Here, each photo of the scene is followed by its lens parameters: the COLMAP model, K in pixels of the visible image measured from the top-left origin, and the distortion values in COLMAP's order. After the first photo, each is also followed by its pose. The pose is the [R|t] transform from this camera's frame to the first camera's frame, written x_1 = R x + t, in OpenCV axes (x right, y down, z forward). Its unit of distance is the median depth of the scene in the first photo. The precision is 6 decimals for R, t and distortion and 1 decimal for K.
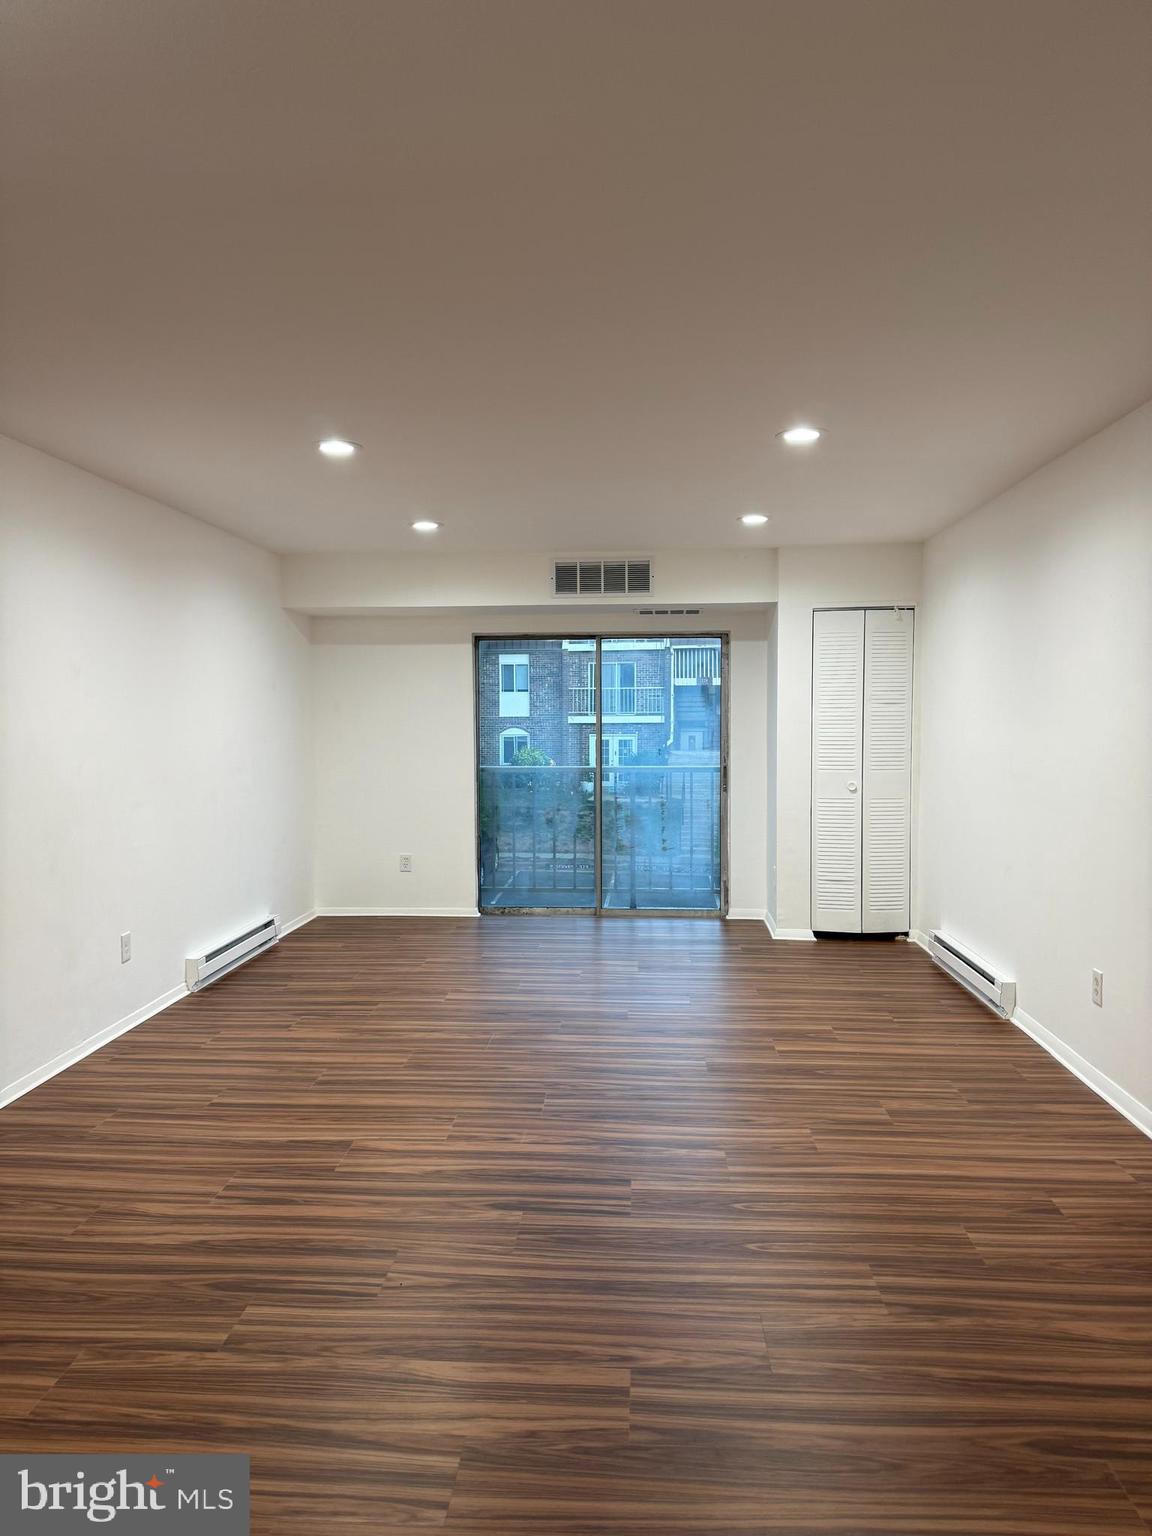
lens RADIAL K [[1075.5, 0, 566.9], [0, 1075.5, 768.0], [0, 0, 1]] dist [0.107688, -0.170115]
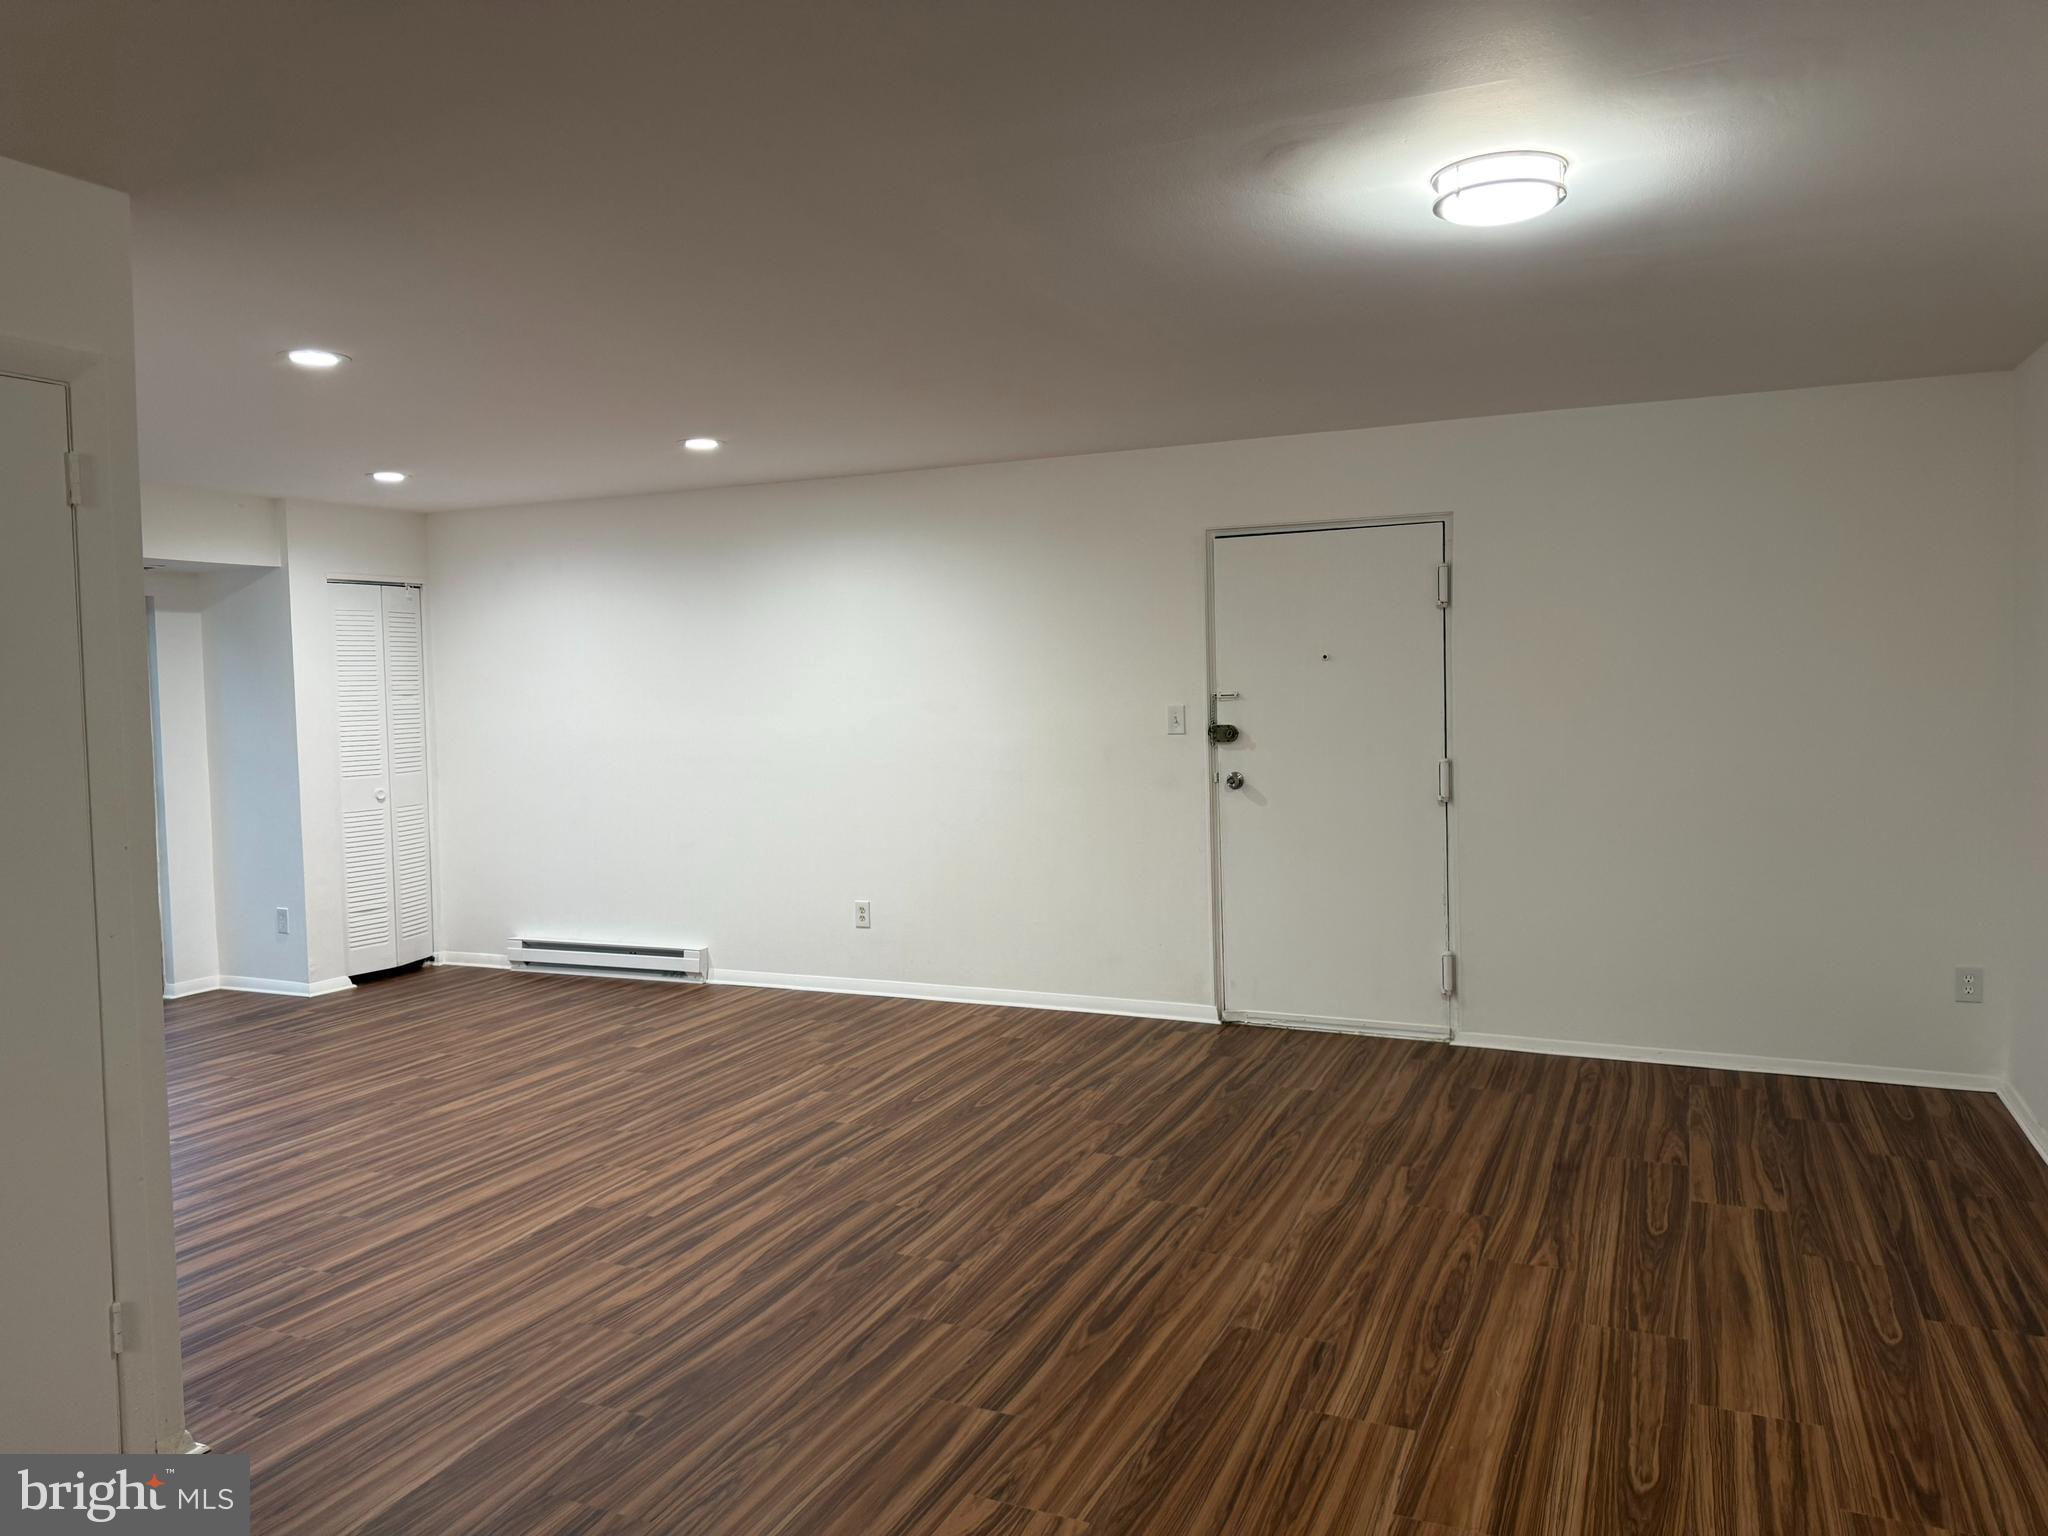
lens RADIAL K [[1434.0, 0, 1024.0], [0, 1434.0, 768.0], [0, 0, 1]] dist [0.107688, -0.170115]
pose [[0.345760, -0.058927, 0.936471, -0.623613], [0.066002, 0.997081, 0.038371, -0.013999], [-0.935999, 0.048542, 0.348641, 0.141618]]
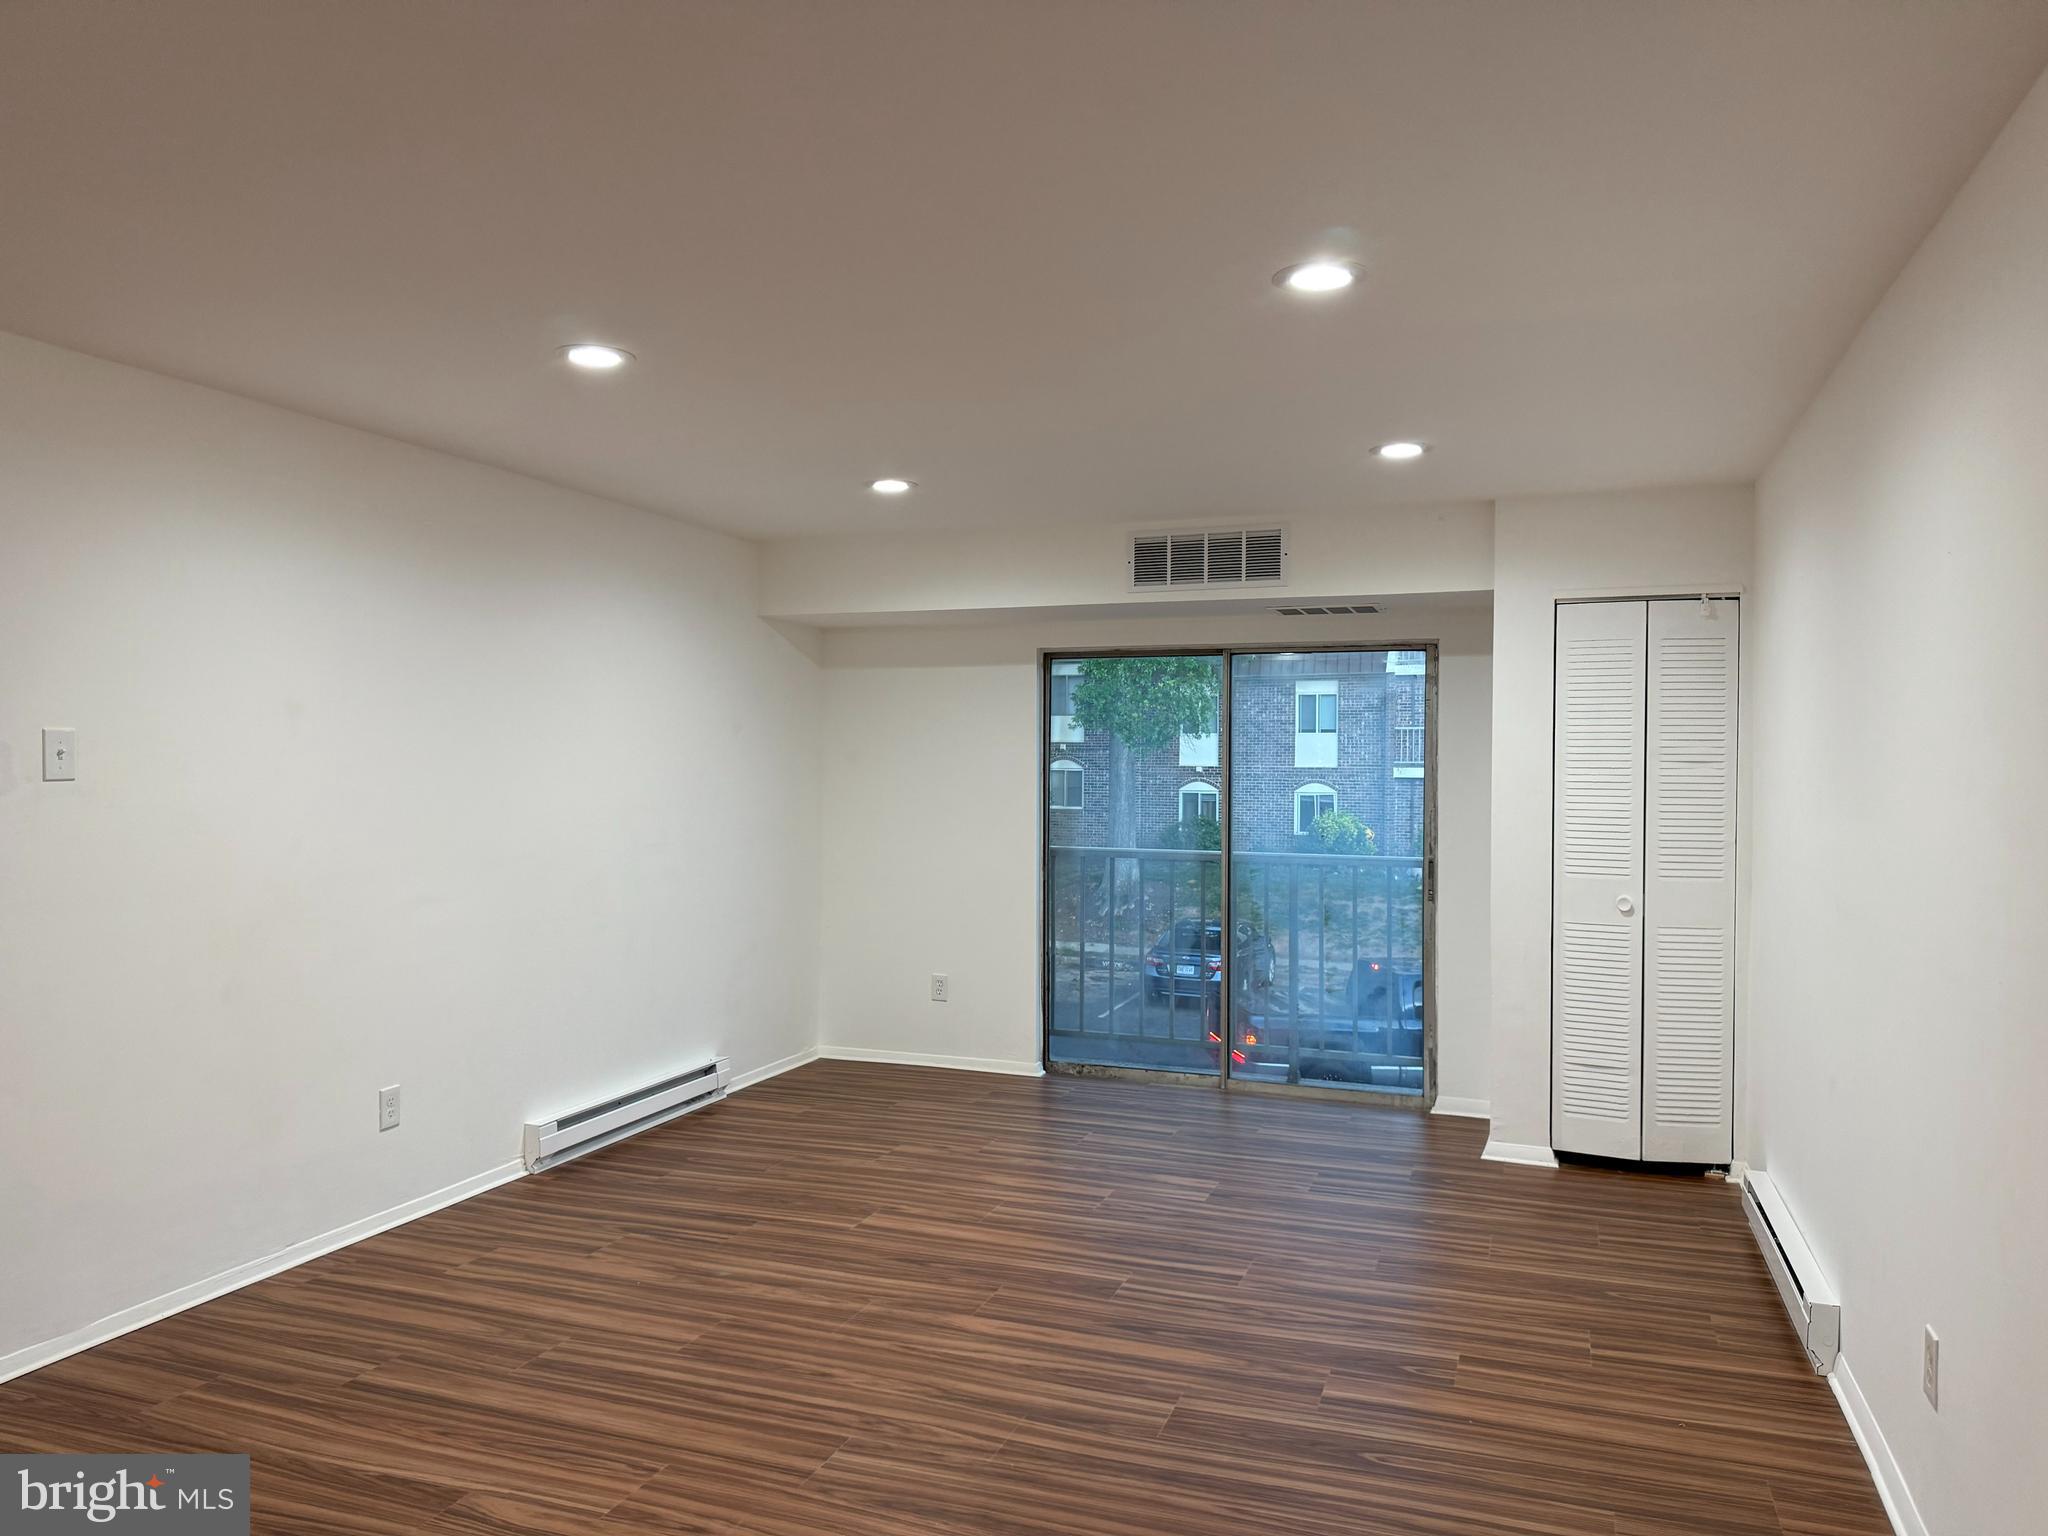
lens RADIAL K [[1441.0, 0, 1024.0], [0, 1441.0, 768.0], [0, 0, 1]] dist [0.035590, -0.044773]
pose [[0.960819, 0.011550, -0.276936, 0.171588], [-0.024033, 0.998840, -0.041724, -0.015819], [0.276133, 0.046745, 0.959982, 0.166274]]
